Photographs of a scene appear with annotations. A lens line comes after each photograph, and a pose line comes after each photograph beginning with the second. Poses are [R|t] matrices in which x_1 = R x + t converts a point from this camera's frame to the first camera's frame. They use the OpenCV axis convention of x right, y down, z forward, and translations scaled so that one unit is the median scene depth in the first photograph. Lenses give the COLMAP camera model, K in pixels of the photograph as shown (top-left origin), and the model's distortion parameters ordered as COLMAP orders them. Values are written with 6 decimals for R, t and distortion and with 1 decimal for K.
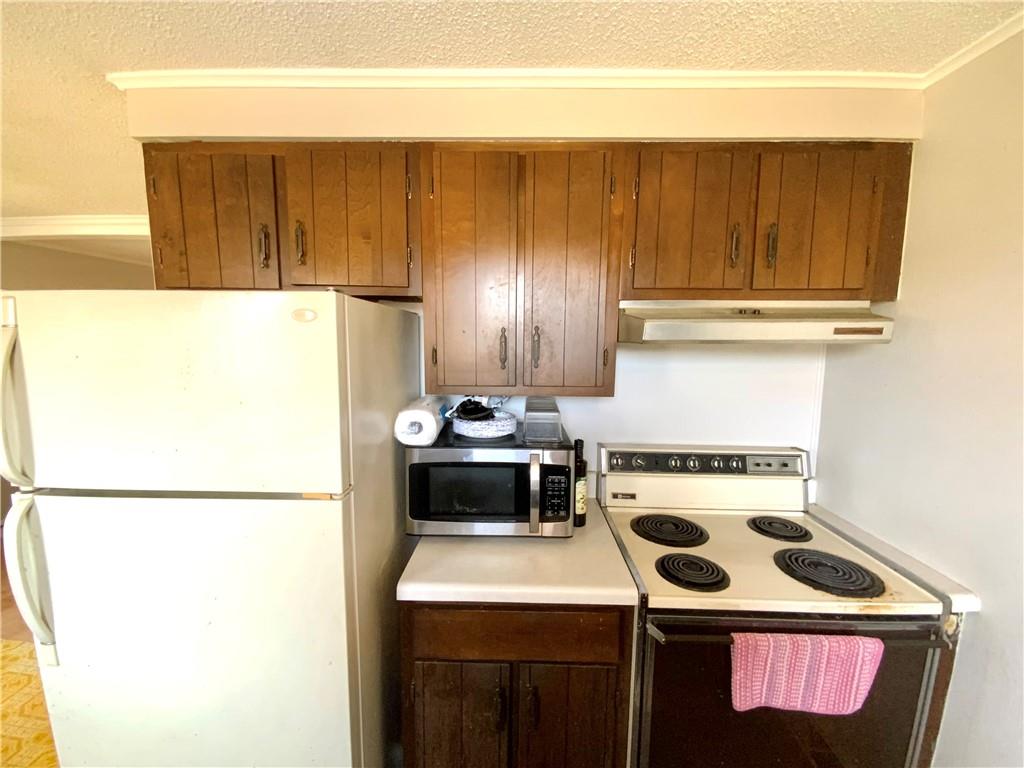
lens RADIAL K [[417.0, 0, 512.0], [0, 417.0, 384.0], [0, 0, 1]] dist [-0.020304, -0.000089]
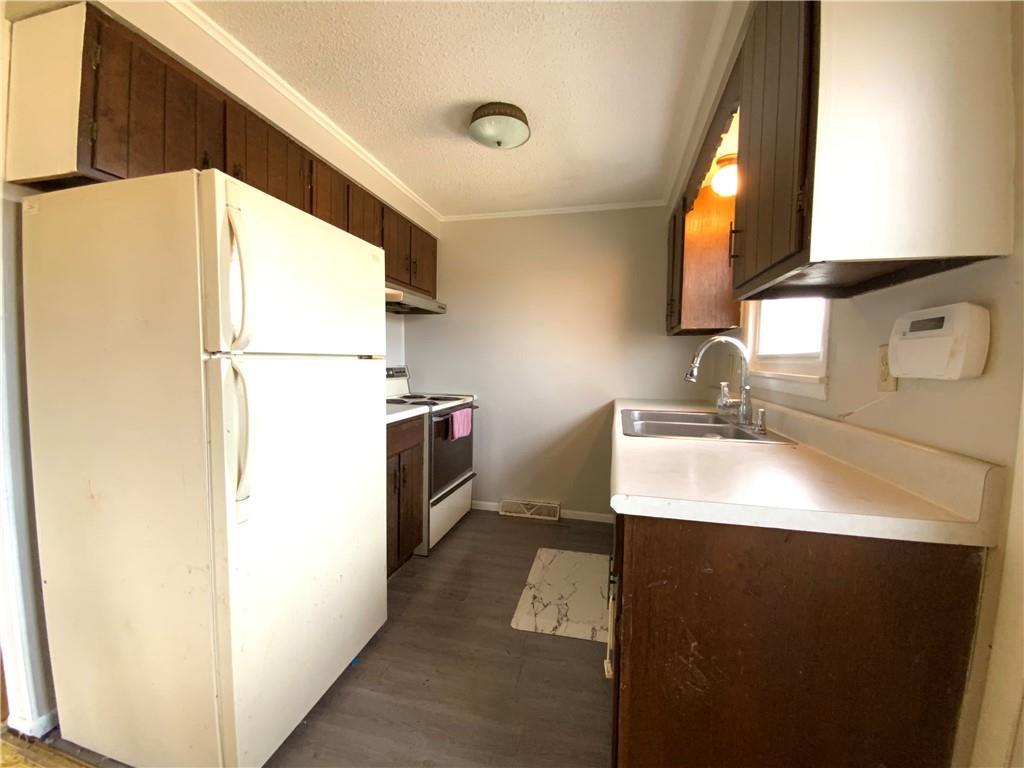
lens RADIAL K [[417.0, 0, 512.0], [0, 417.0, 384.0], [0, 0, 1]] dist [-0.020304, -0.000089]
pose [[0.216831, -0.062078, 0.974233, -1.691770], [0.090028, 0.994995, 0.043364, 0.285079], [-0.972049, 0.078306, 0.221334, 0.001820]]
